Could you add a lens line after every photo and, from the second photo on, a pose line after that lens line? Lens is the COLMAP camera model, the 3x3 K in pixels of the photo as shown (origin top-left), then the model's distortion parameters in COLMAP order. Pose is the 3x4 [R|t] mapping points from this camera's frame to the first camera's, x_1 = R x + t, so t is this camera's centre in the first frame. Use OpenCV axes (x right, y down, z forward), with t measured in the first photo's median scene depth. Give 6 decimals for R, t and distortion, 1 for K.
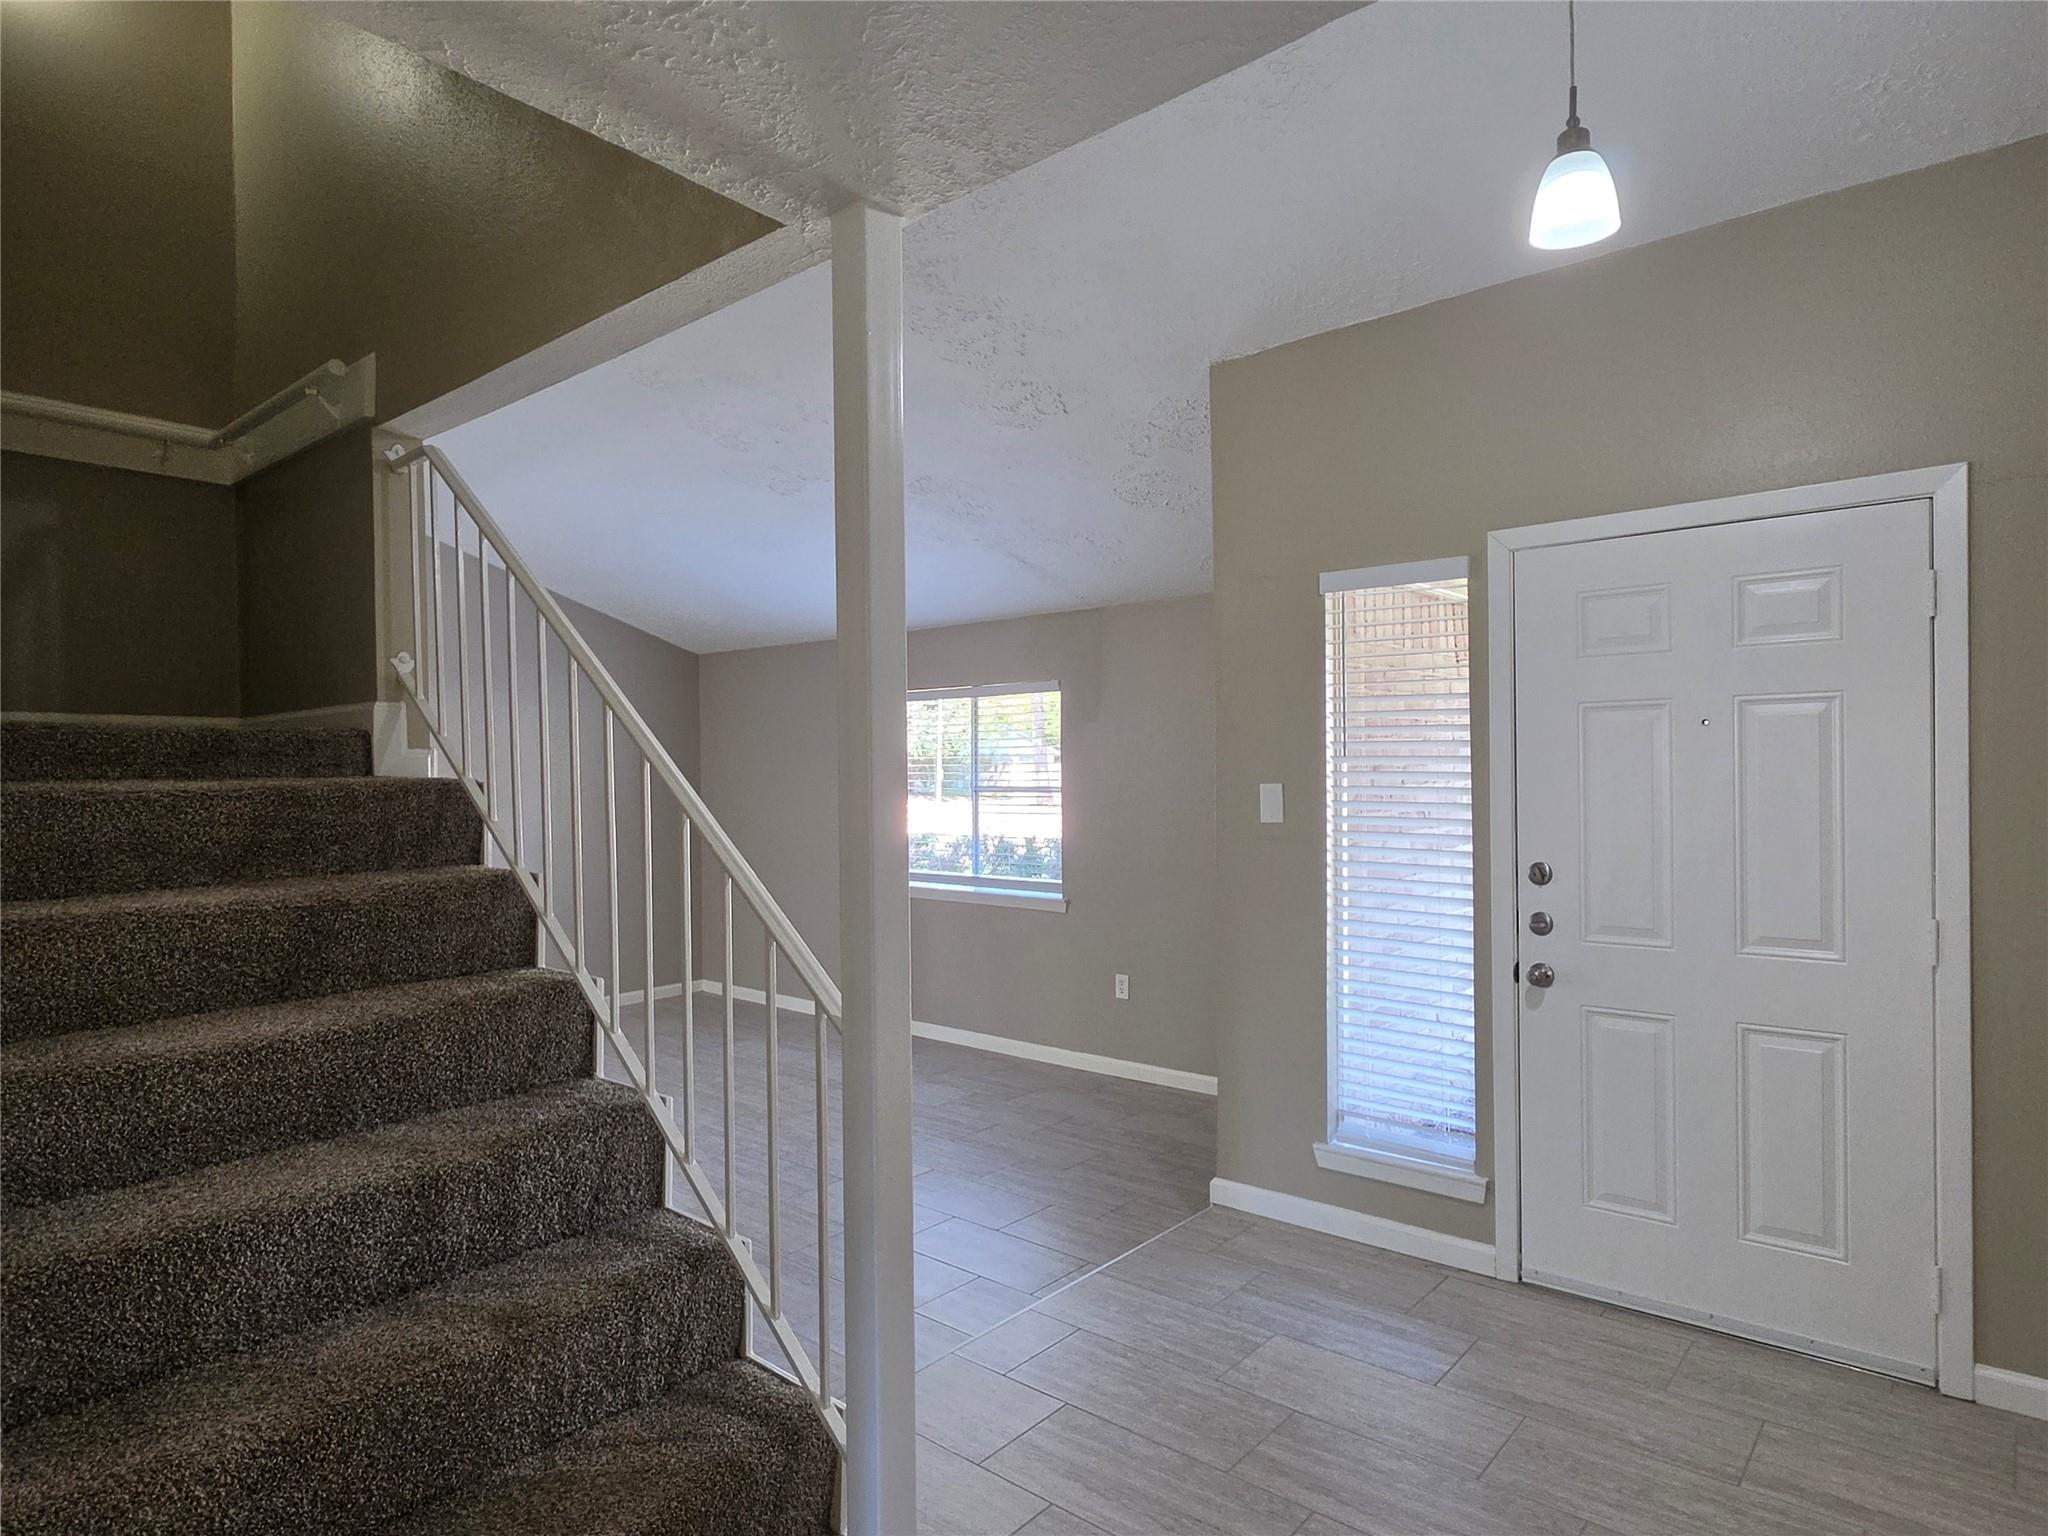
lens RADIAL K [[1173.2, 0, 1015.0], [0, 1173.2, 780.5], [0, 0, 1]] dist [0.002817, -0.013180]
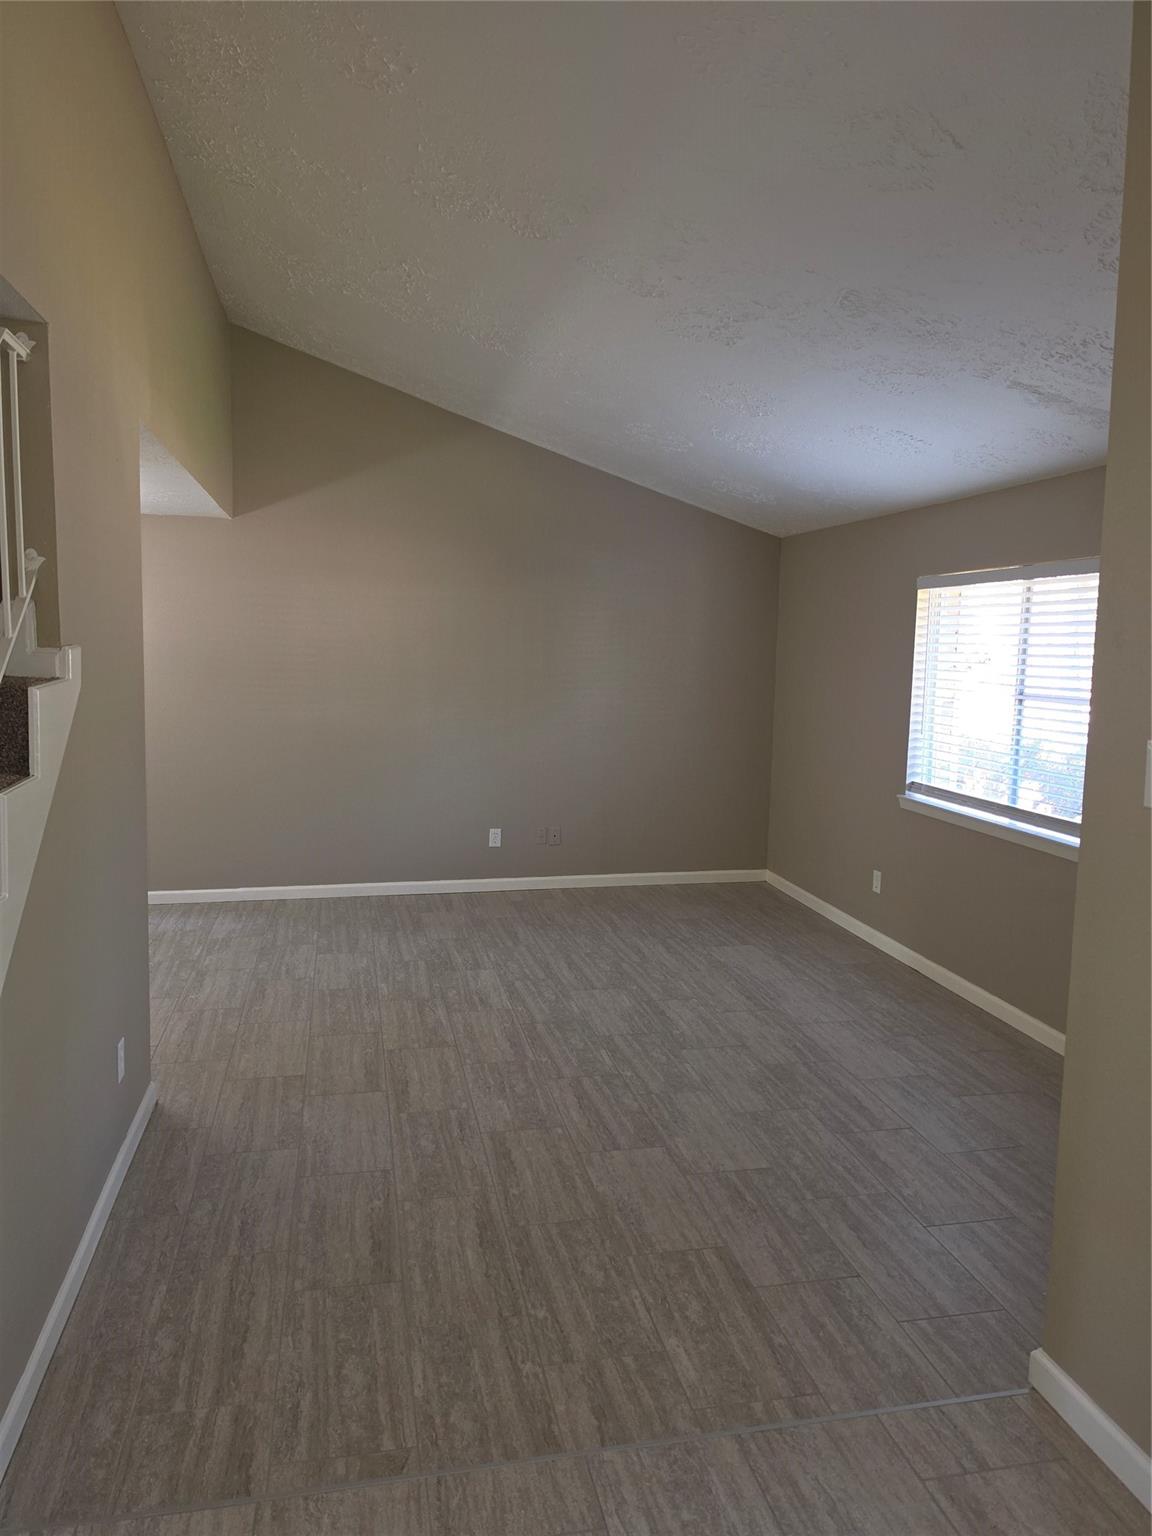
lens RADIAL K [[1071.9, 0, 576.0], [0, 1071.9, 768.0], [0, 0, 1]] dist [-0.001440, -0.000983]
pose [[0.798496, 0.092870, -0.594793, 0.187796], [-0.029877, 0.992925, 0.114925, -0.022162], [0.601258, -0.073996, 0.795622, 0.267722]]
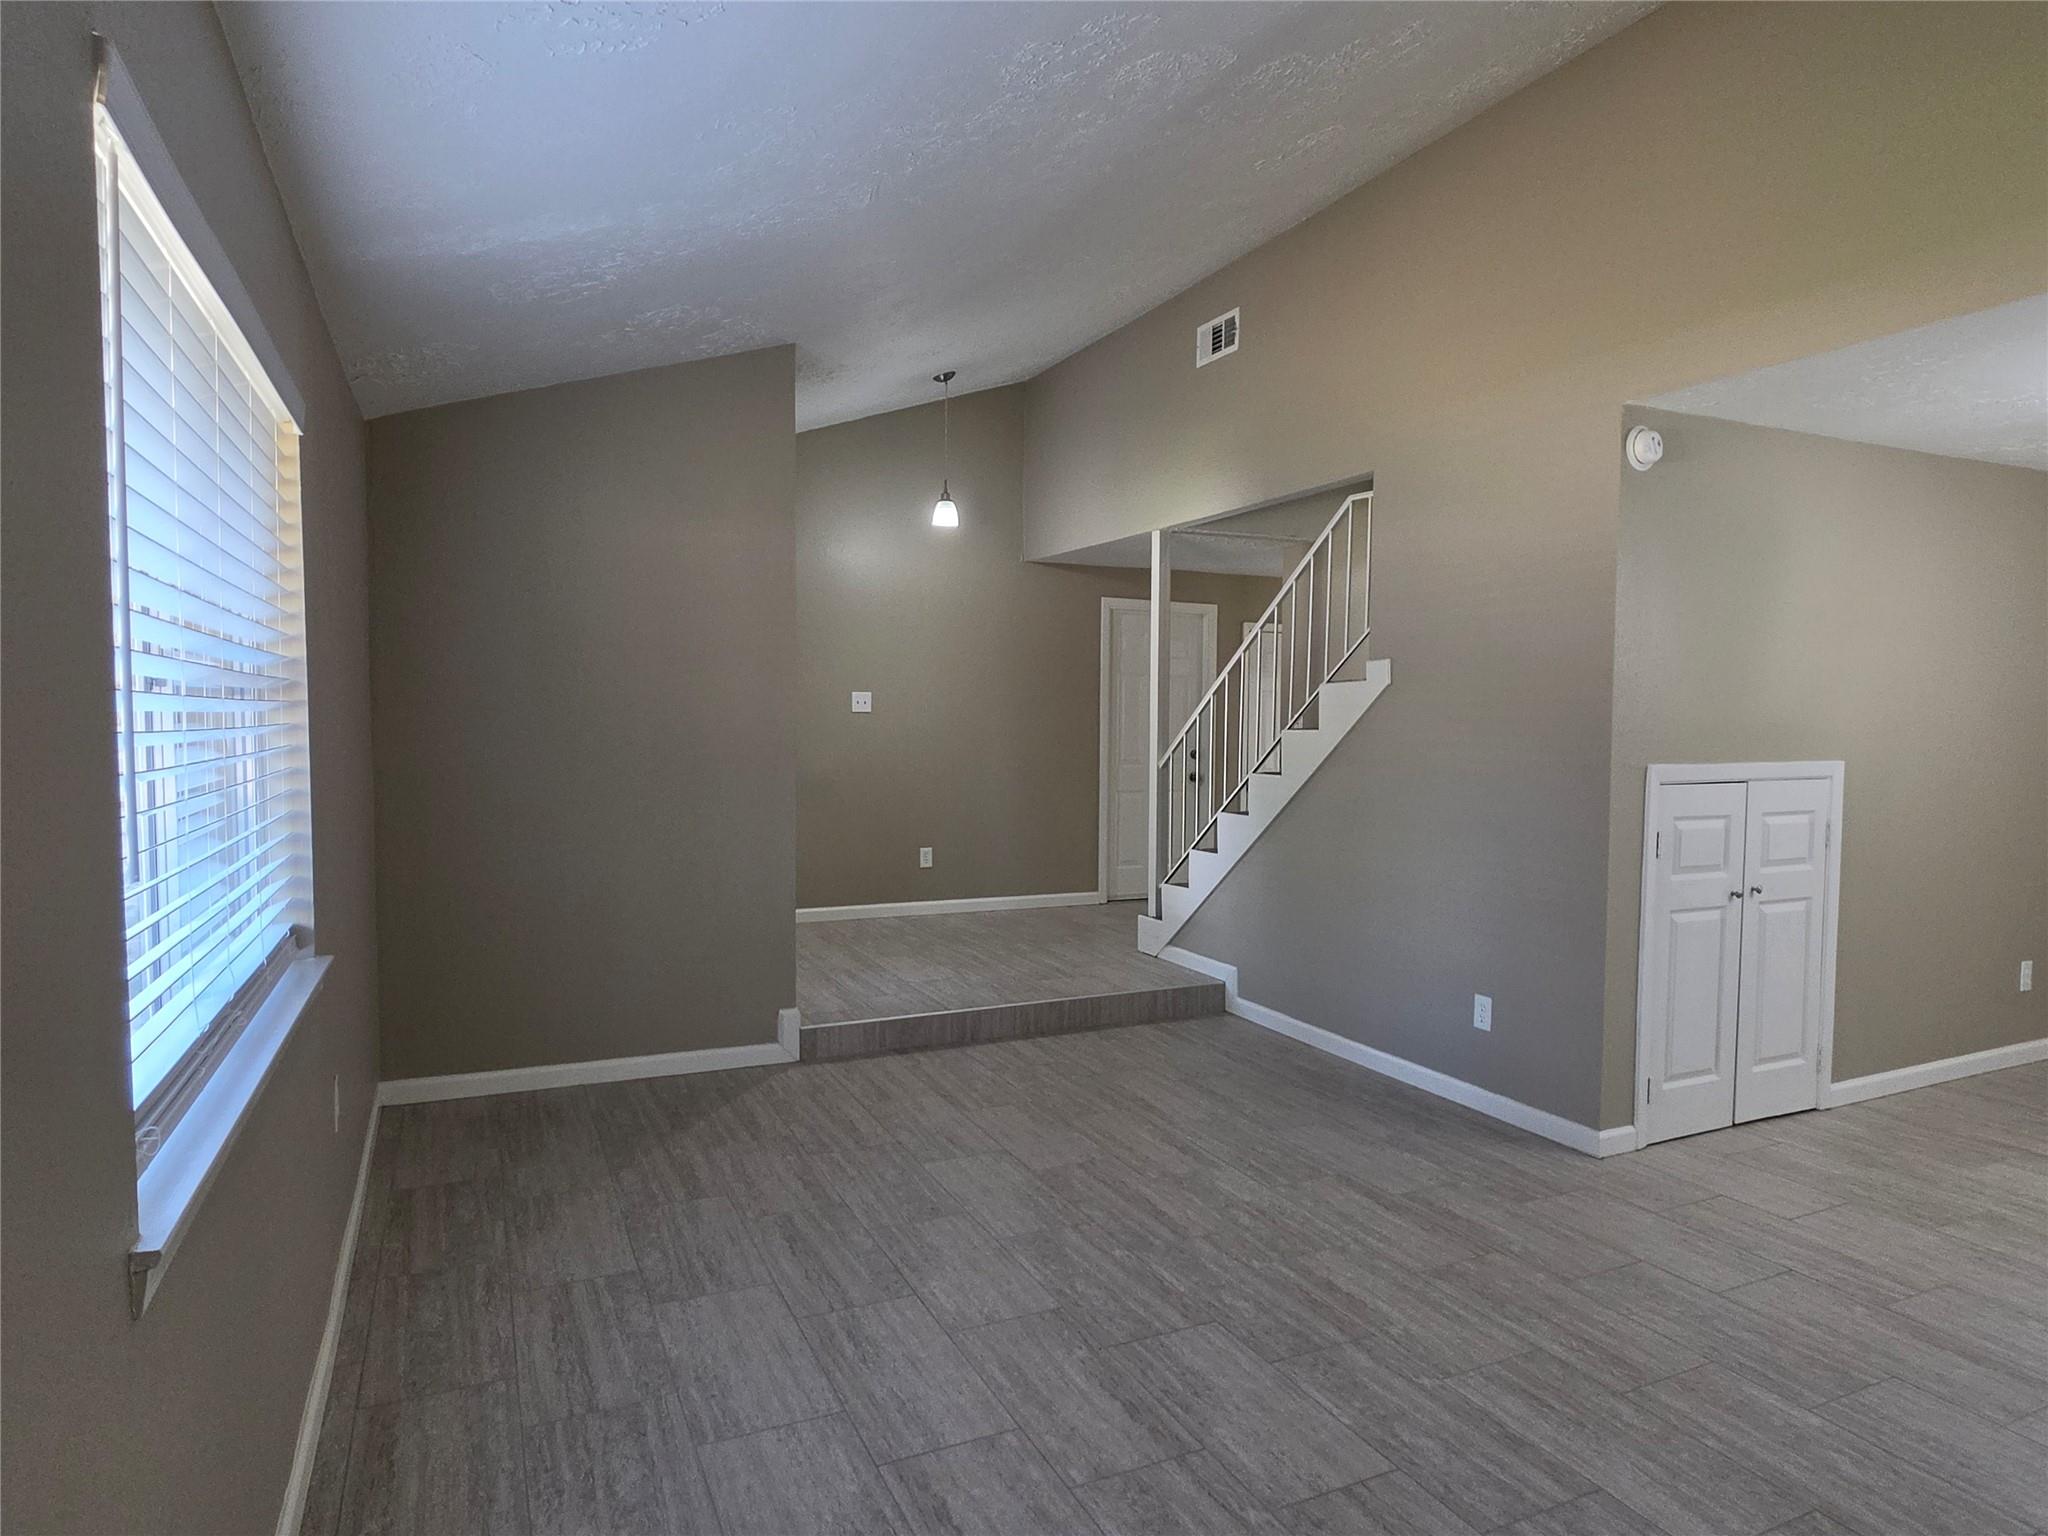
lens RADIAL K [[1173.2, 0, 1015.0], [0, 1173.2, 780.5], [0, 0, 1]] dist [0.002817, -0.013180]
pose [[-0.910135, -0.015645, 0.414017, -0.360366], [0.010493, 0.998096, 0.060784, 0.015443], [-0.414180, 0.059666, -0.908237, 1.323167]]
